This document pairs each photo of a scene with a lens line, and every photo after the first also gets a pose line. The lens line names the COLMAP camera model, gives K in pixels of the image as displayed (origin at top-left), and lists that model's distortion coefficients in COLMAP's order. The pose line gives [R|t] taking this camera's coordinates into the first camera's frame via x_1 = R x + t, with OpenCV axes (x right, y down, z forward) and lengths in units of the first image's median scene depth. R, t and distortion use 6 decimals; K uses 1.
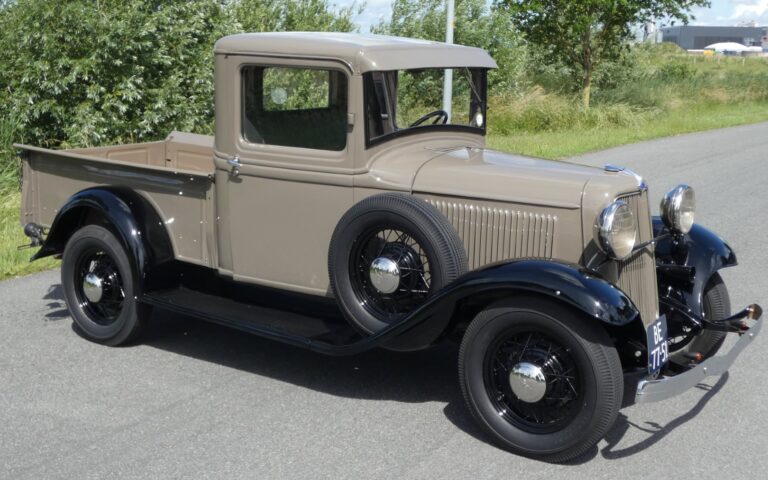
lens RADIAL K [[972.2, 0, 381.9], [0, 972.2, 218.9], [0, 0, 1]] dist [0.013099, 0.029654]
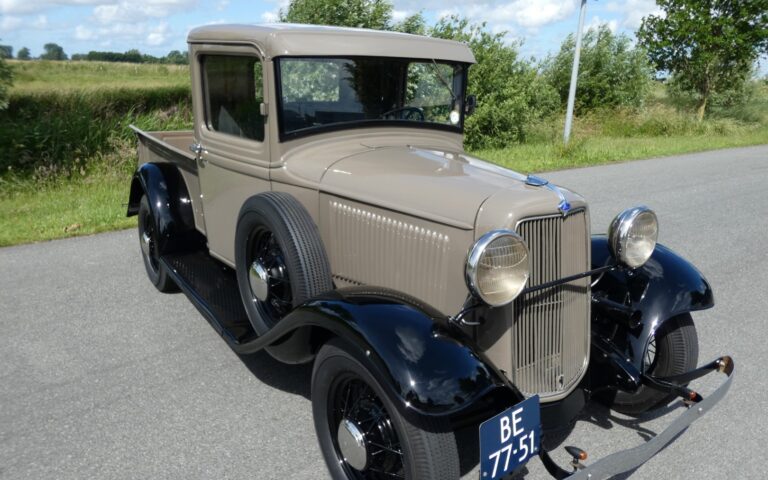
lens RADIAL K [[568.2, 0, 384.0], [0, 568.2, 240.0], [0, 0, 1]] dist [0.003655, -0.048176]
pose [[0.946991, 0.099644, -0.305415, 0.244075], [-0.067322, 0.991126, 0.114619, -0.044568], [0.314126, -0.087982, 0.945296, 0.470760]]
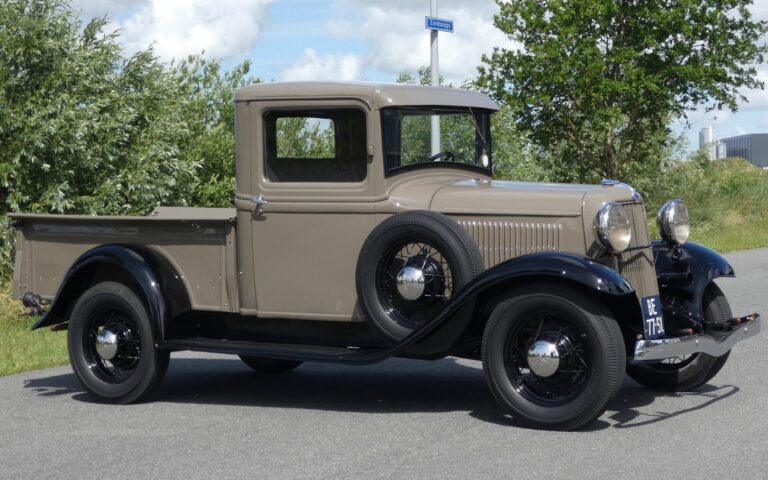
lens RADIAL K [[1458.8, 0, 402.3], [0, 1458.8, 240.1], [0, 0, 1]] dist [0.107060, 0.024010]
pose [[0.997584, -0.042173, 0.055210, -0.085358], [0.049213, 0.989882, -0.133087, 0.204354], [-0.049039, 0.135482, 0.989565, -0.579390]]
